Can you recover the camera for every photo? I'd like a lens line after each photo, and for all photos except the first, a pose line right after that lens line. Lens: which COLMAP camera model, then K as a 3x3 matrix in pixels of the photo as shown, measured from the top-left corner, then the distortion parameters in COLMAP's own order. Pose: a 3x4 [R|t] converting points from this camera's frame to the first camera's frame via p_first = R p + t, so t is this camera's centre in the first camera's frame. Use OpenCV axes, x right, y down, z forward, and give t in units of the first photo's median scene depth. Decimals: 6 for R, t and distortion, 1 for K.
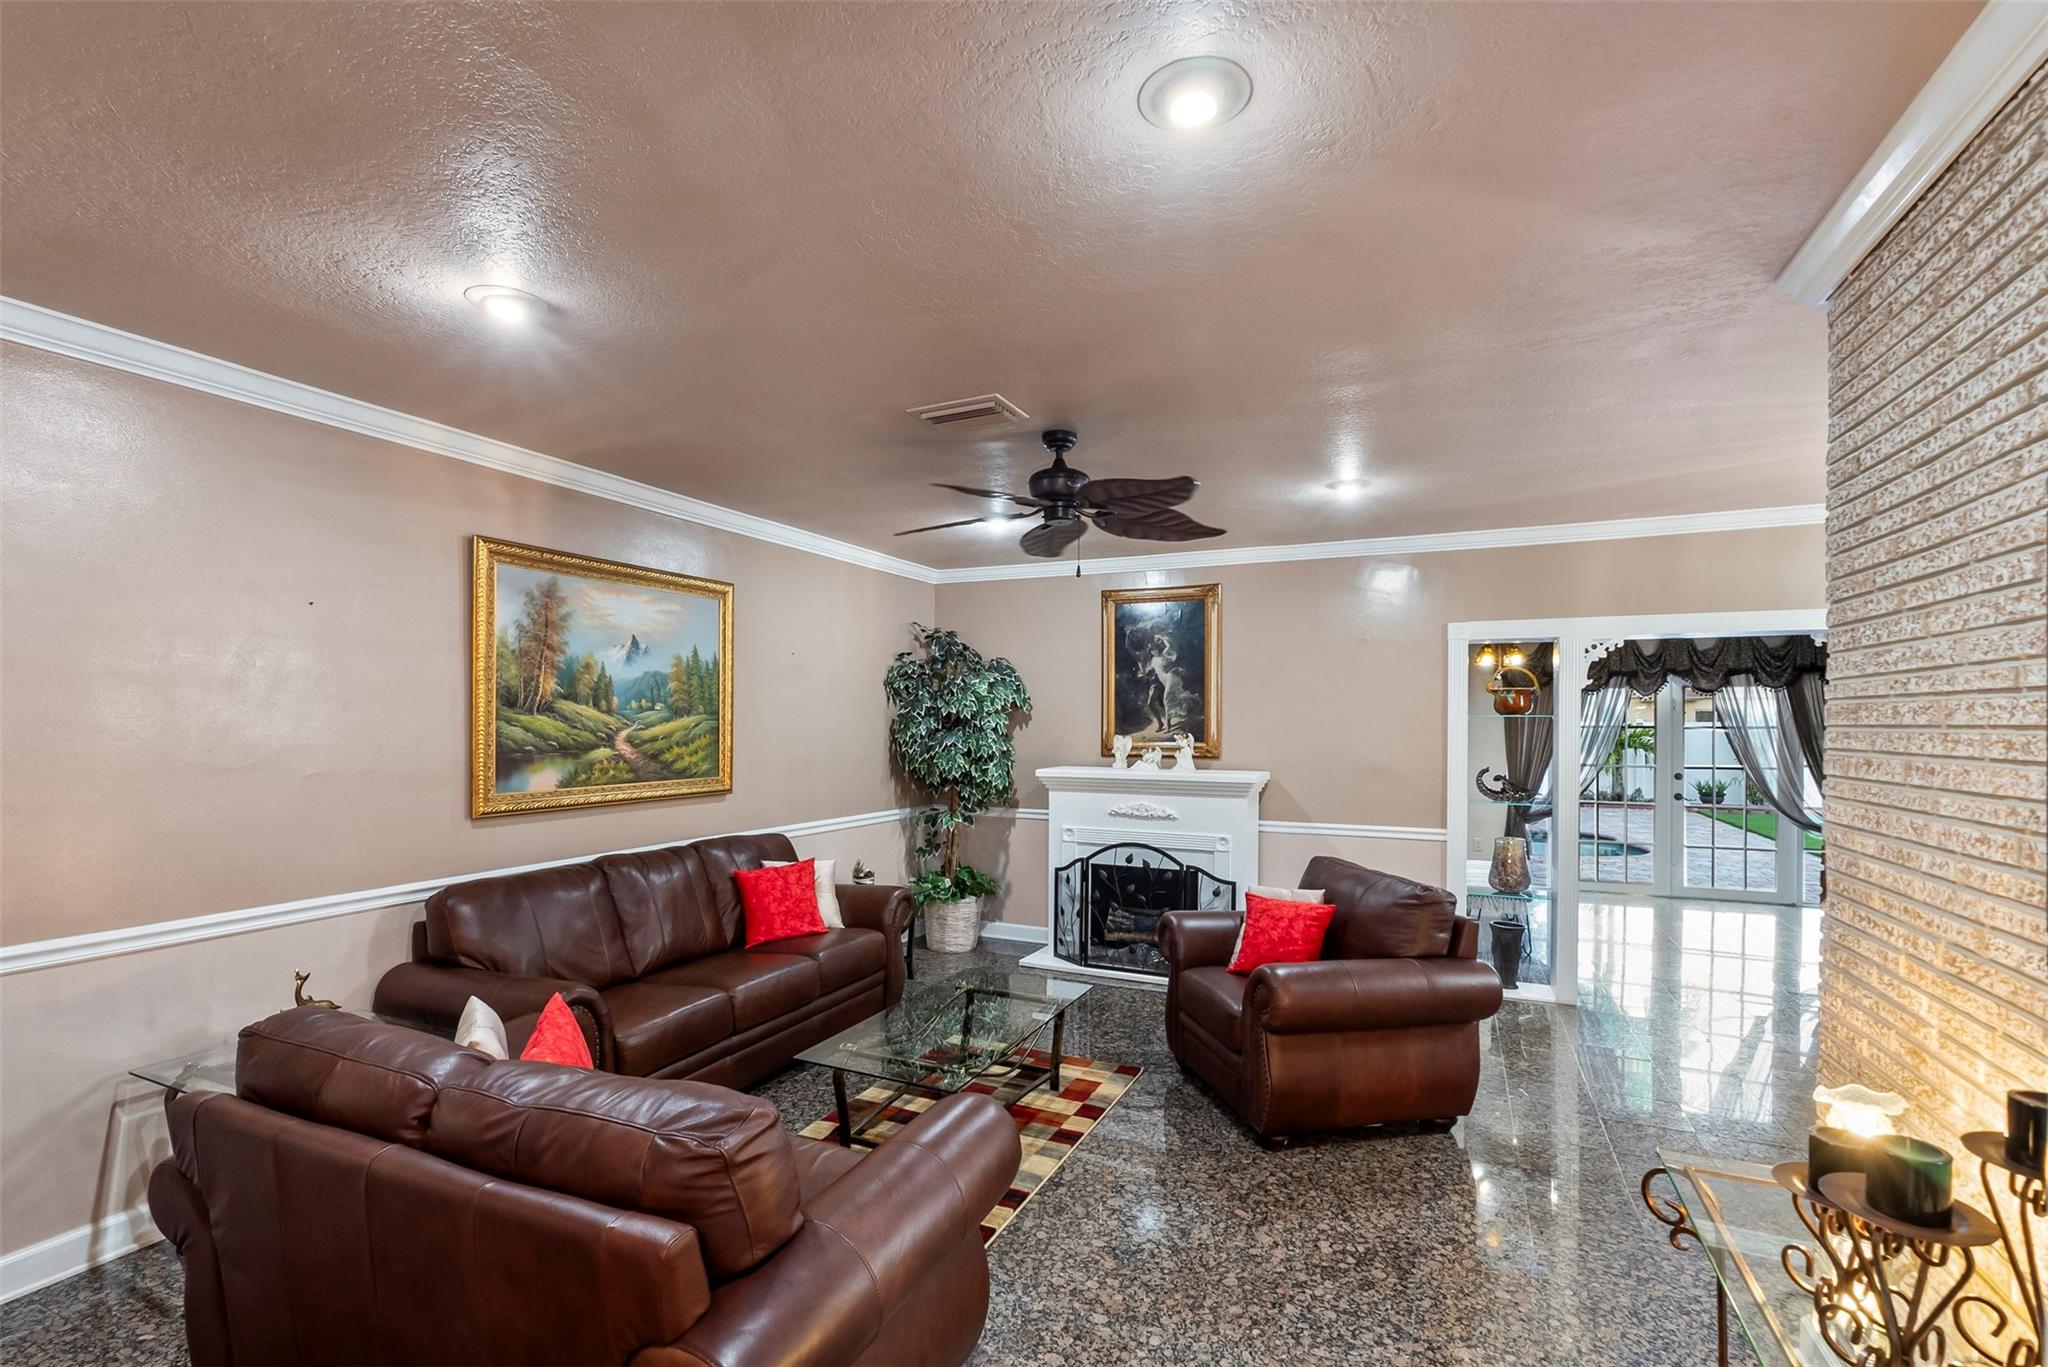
lens RADIAL K [[907.5, 0, 1030.9], [0, 907.5, 722.5], [0, 0, 1]] dist [-0.001012, -0.000055]
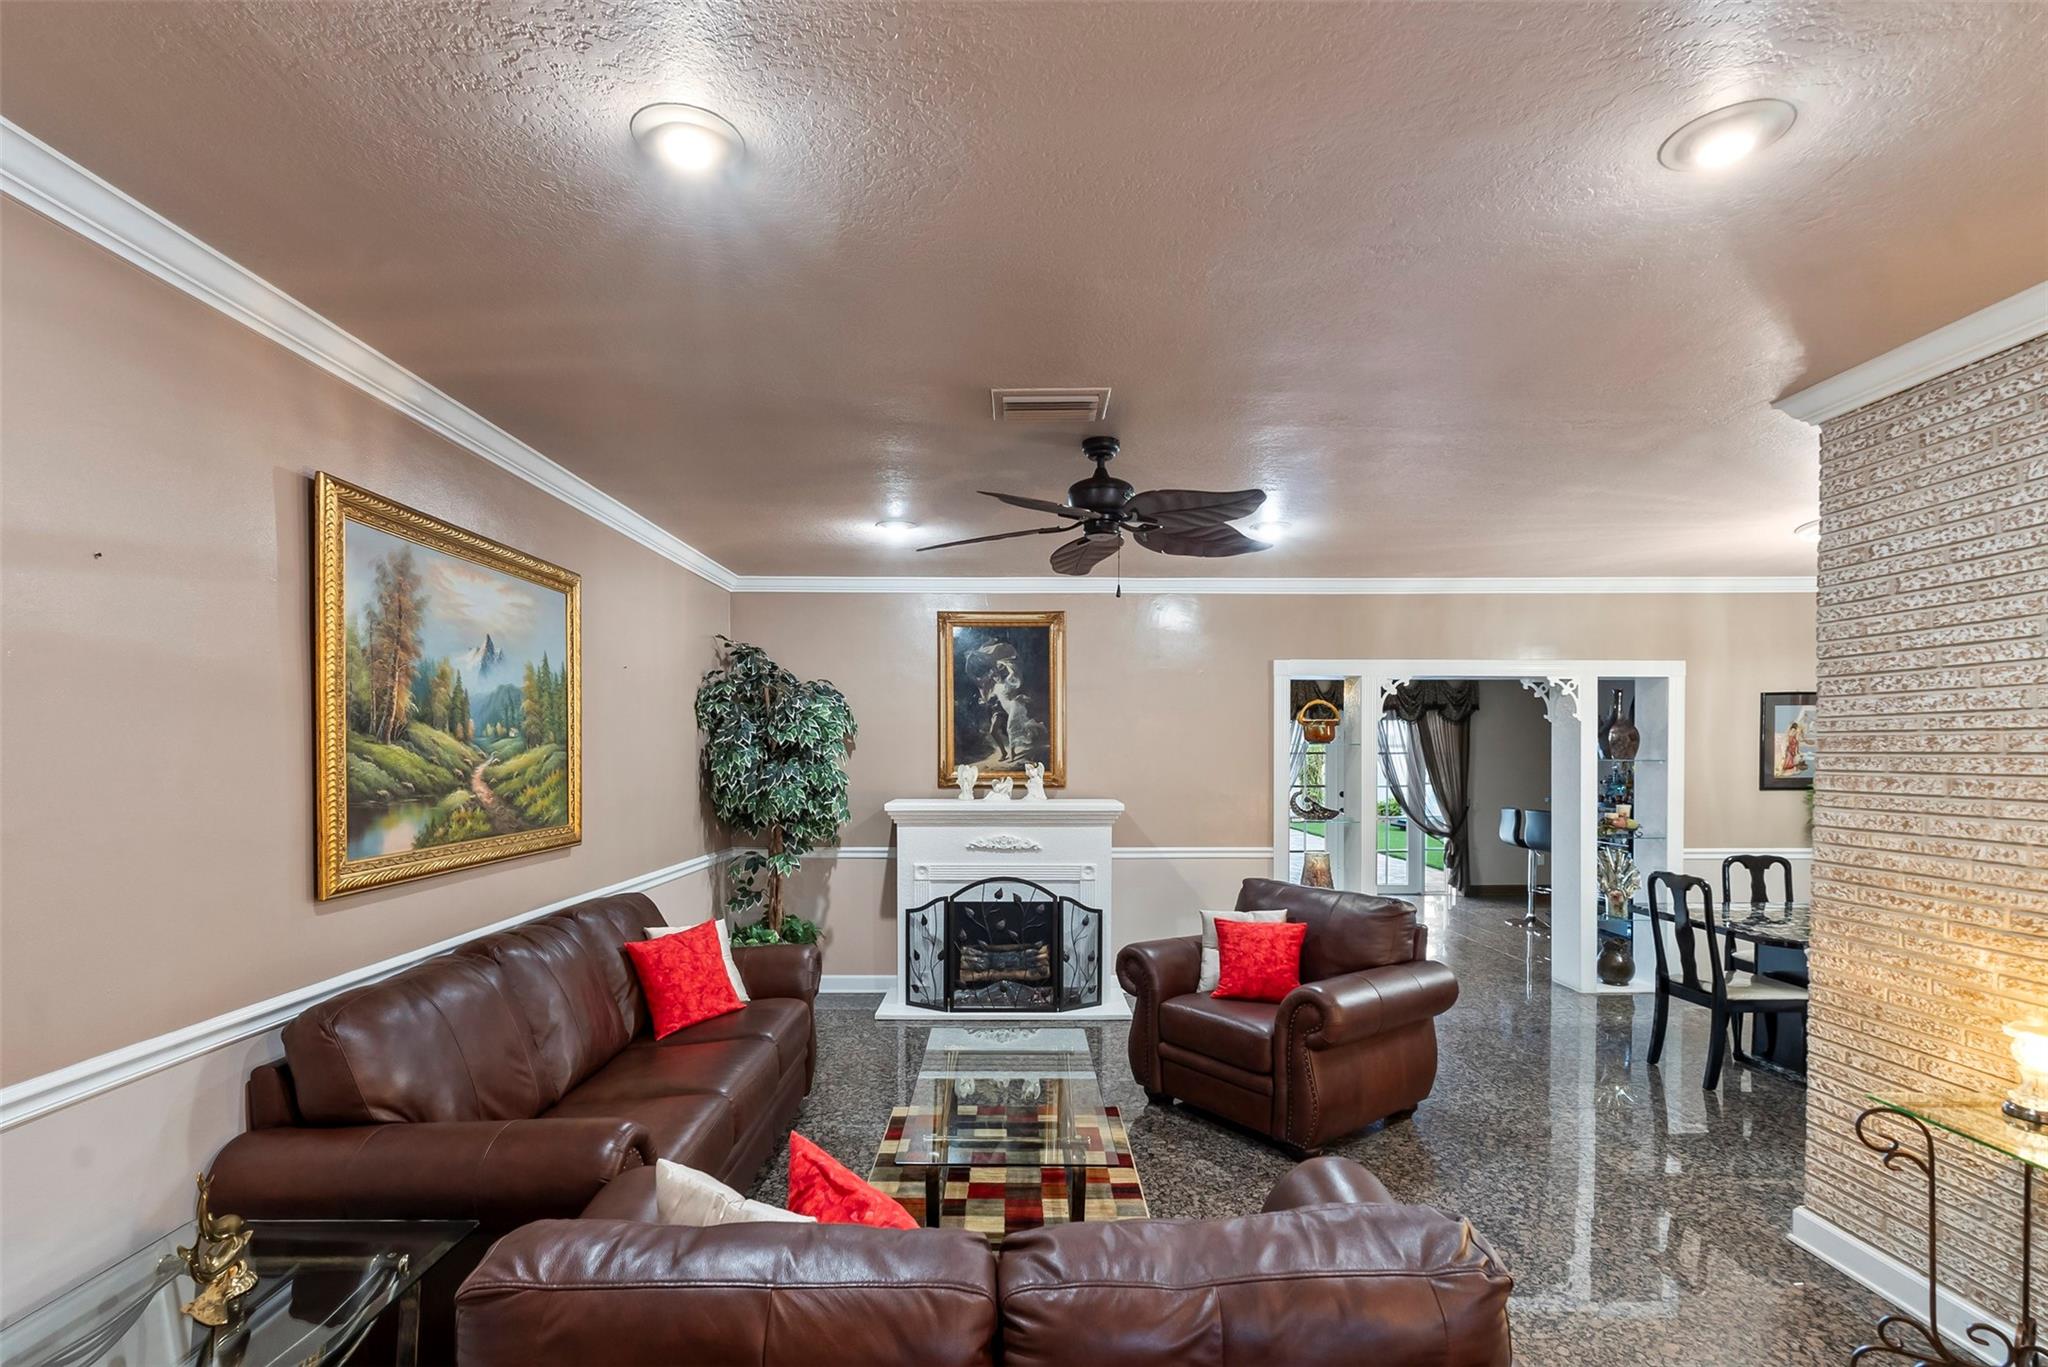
lens RADIAL K [[920.3, 0, 1016.1], [0, 920.3, 762.2], [0, 0, 1]] dist [-0.000854, 0.000031]
pose [[0.906206, -0.008705, 0.422746, -0.355013], [0.003479, 0.999908, 0.013131, -0.001861], [-0.422821, -0.010429, 0.906153, 0.142180]]
